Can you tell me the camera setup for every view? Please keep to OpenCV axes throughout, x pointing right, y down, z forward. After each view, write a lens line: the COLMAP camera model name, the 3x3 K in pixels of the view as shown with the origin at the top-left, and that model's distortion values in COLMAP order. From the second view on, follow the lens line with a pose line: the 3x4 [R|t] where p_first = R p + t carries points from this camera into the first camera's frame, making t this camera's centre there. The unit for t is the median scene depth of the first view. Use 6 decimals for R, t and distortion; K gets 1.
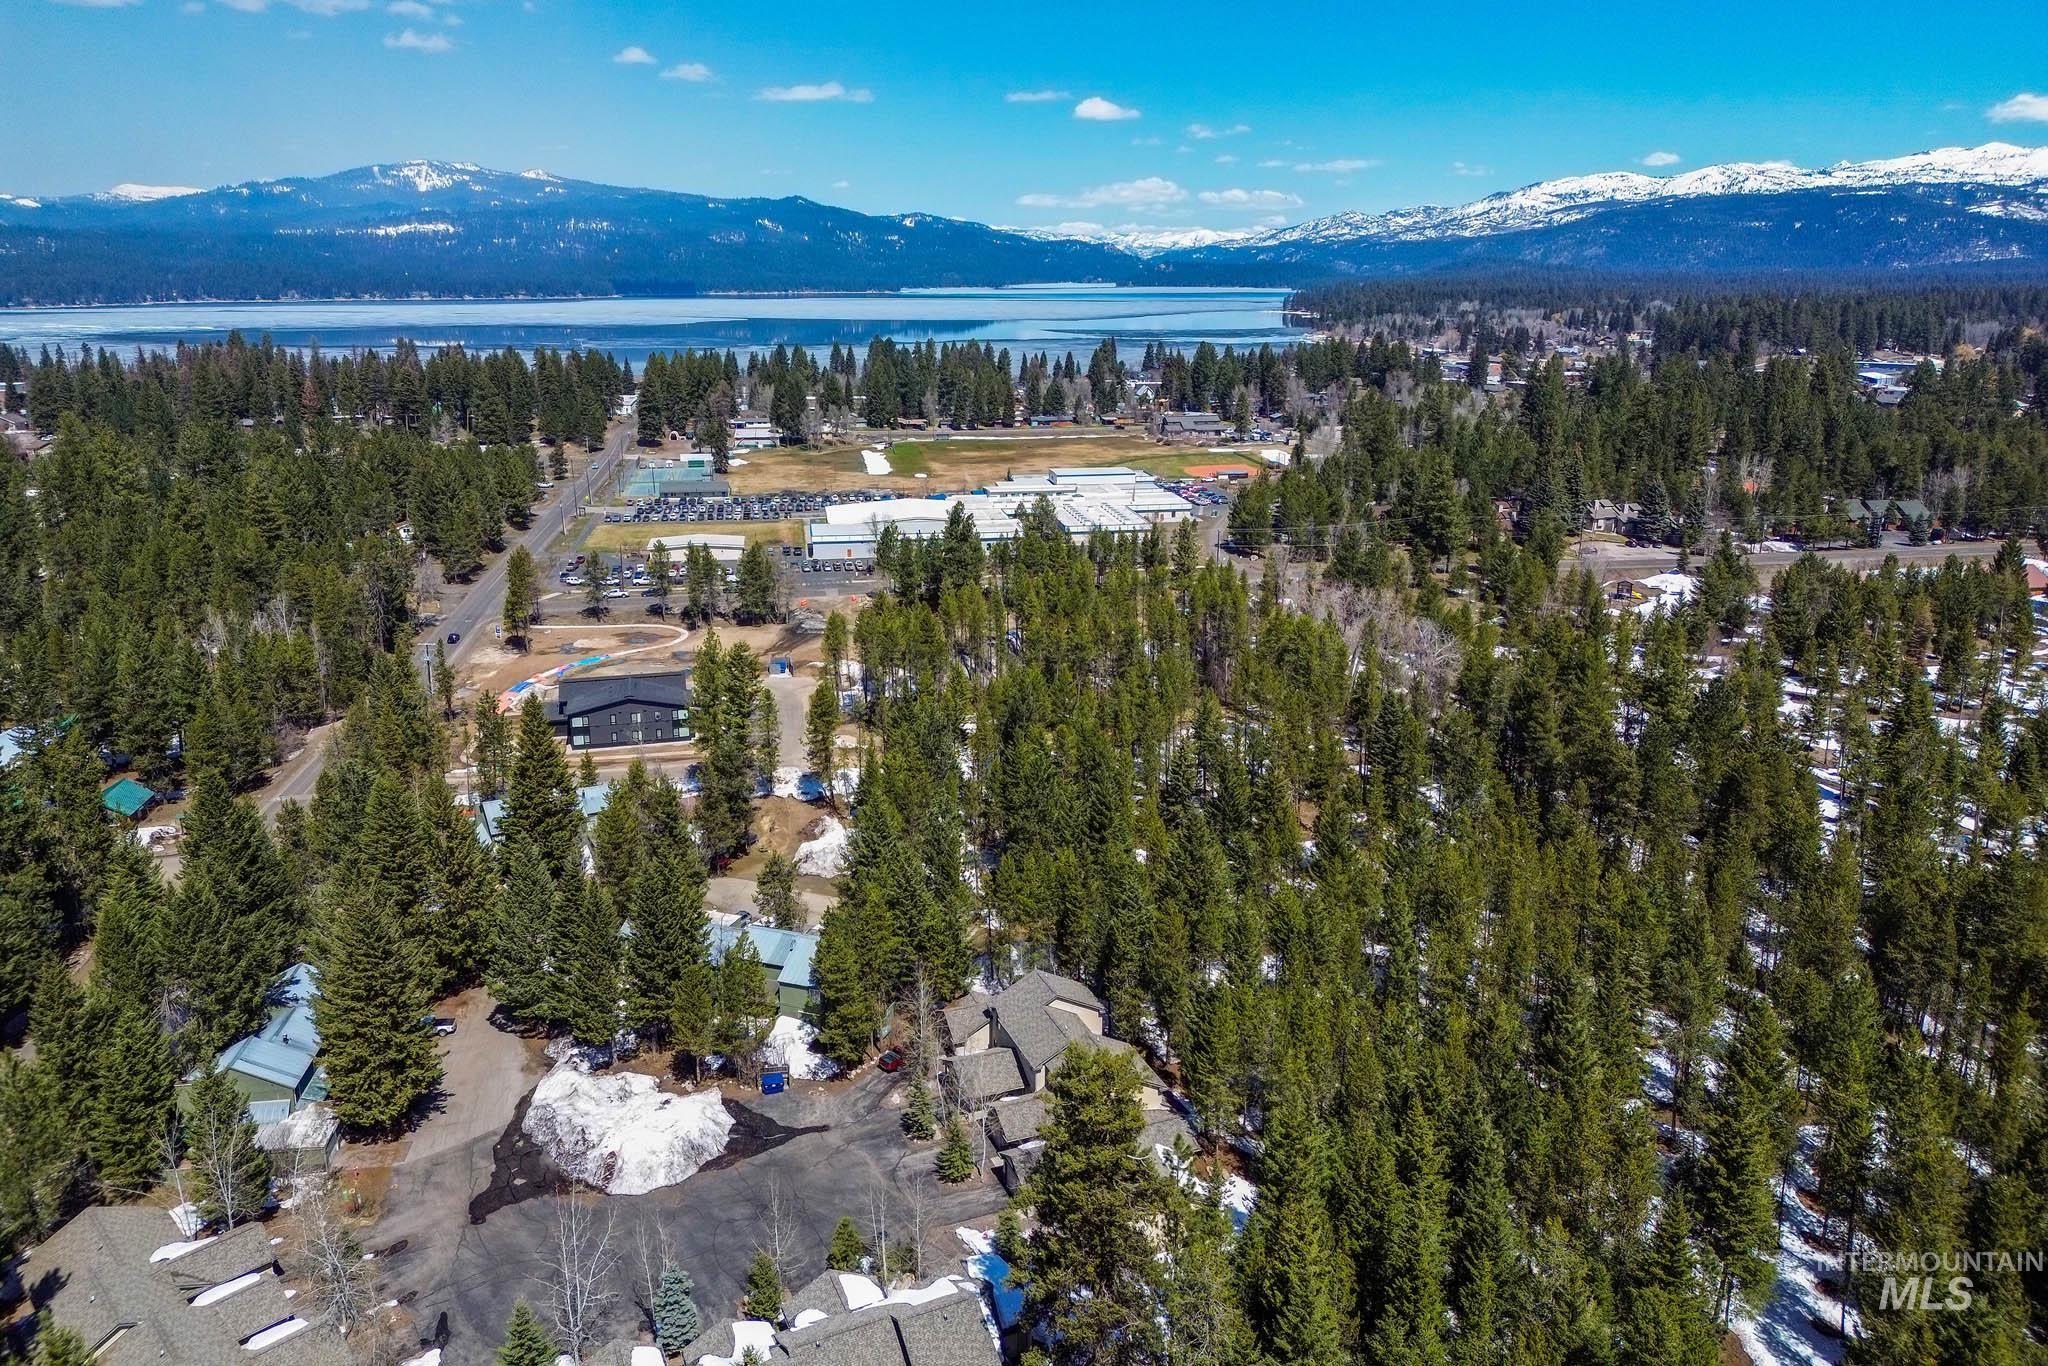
lens RADIAL K [[1428.9, 0, 1029.2], [0, 1428.9, 632.9], [0, 0, 1]] dist [0.080267, -0.083522]
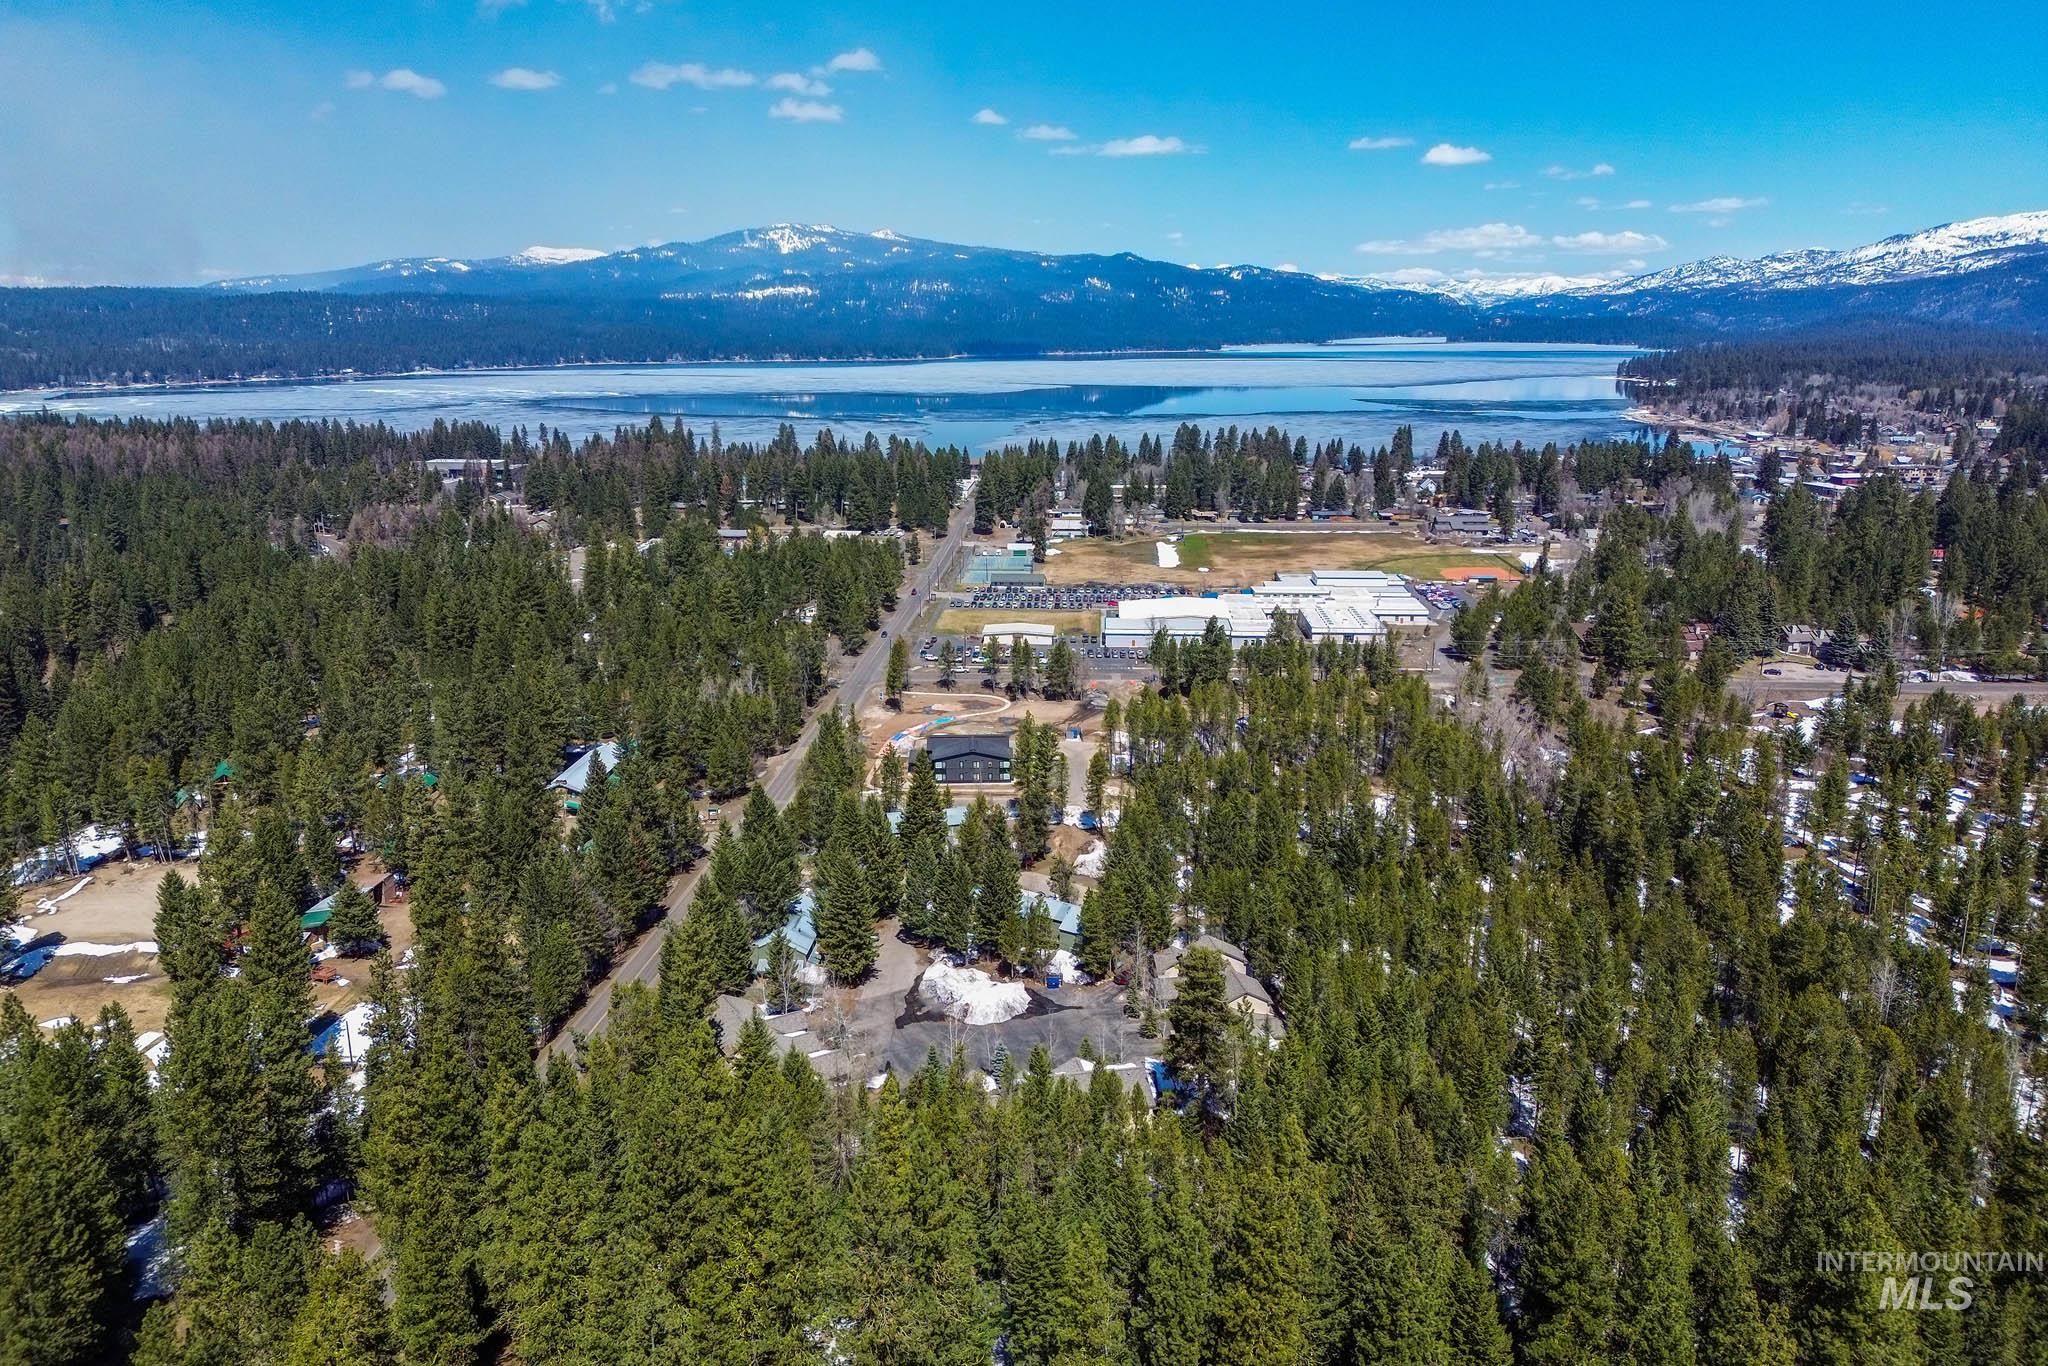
lens RADIAL K [[1434.1, 0, 1024.0], [0, 1434.1, 683.0], [0, 0, 1]] dist [0.079338, -0.080193]
pose [[0.975529, 0.054116, -0.213109, 0.031975], [-0.054038, 0.998520, 0.006196, -0.013983], [0.213129, 0.005471, 0.977009, -0.163191]]
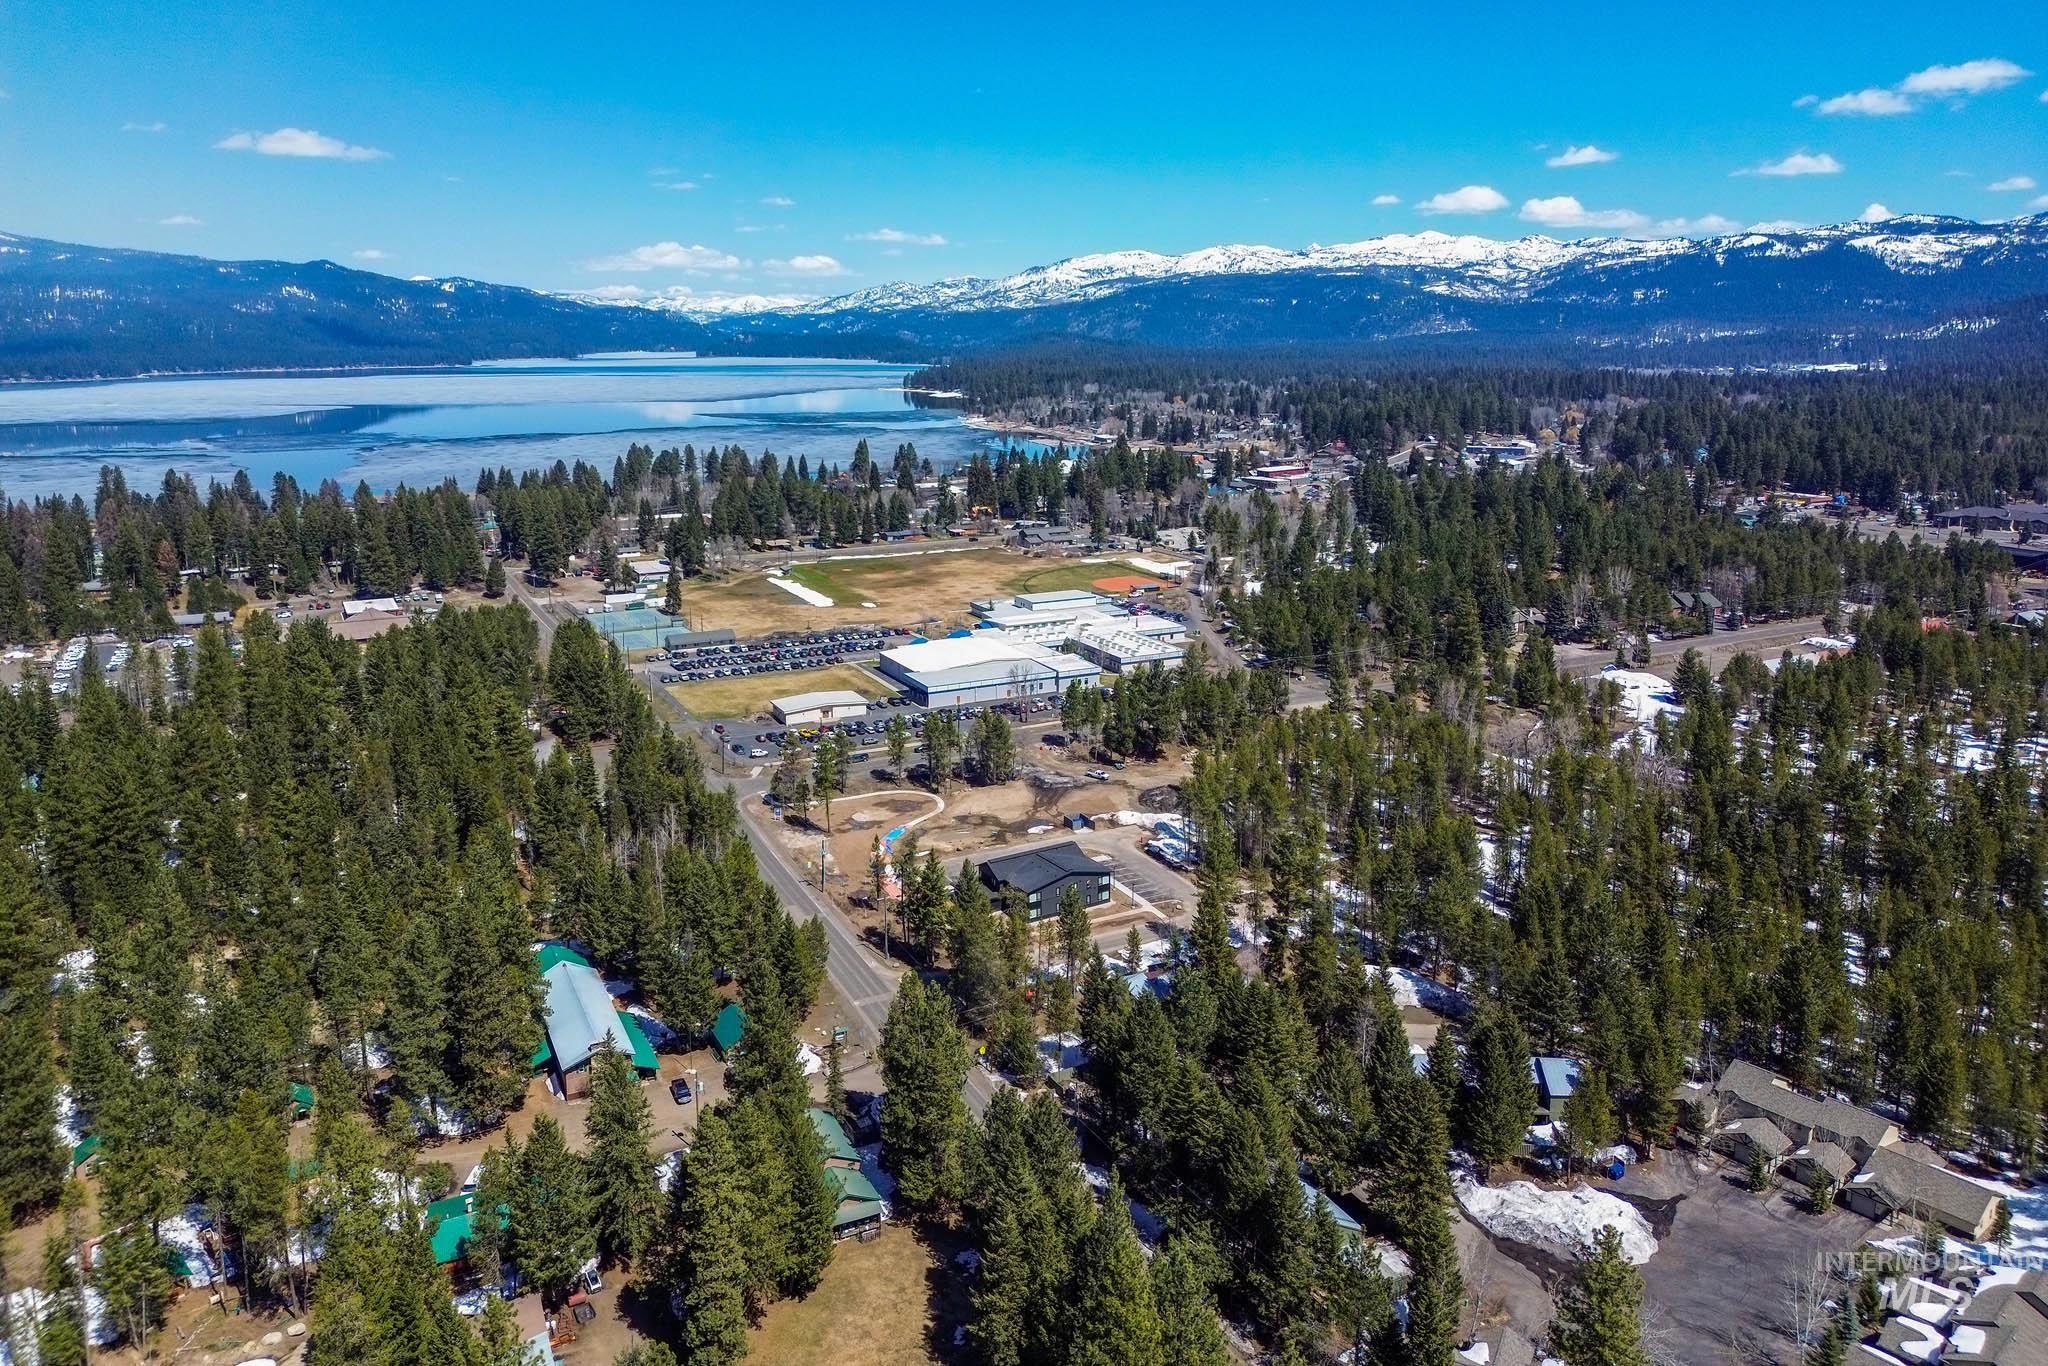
lens RADIAL K [[1430.2, 0, 1027.2], [0, 1430.2, 601.7], [0, 0, 1]] dist [0.085029, -0.090119]
pose [[0.953441, -0.059086, 0.295735, -0.243493], [0.077405, 0.995714, -0.050617, -0.043655], [-0.291477, 0.071152, 0.953928, -0.040679]]
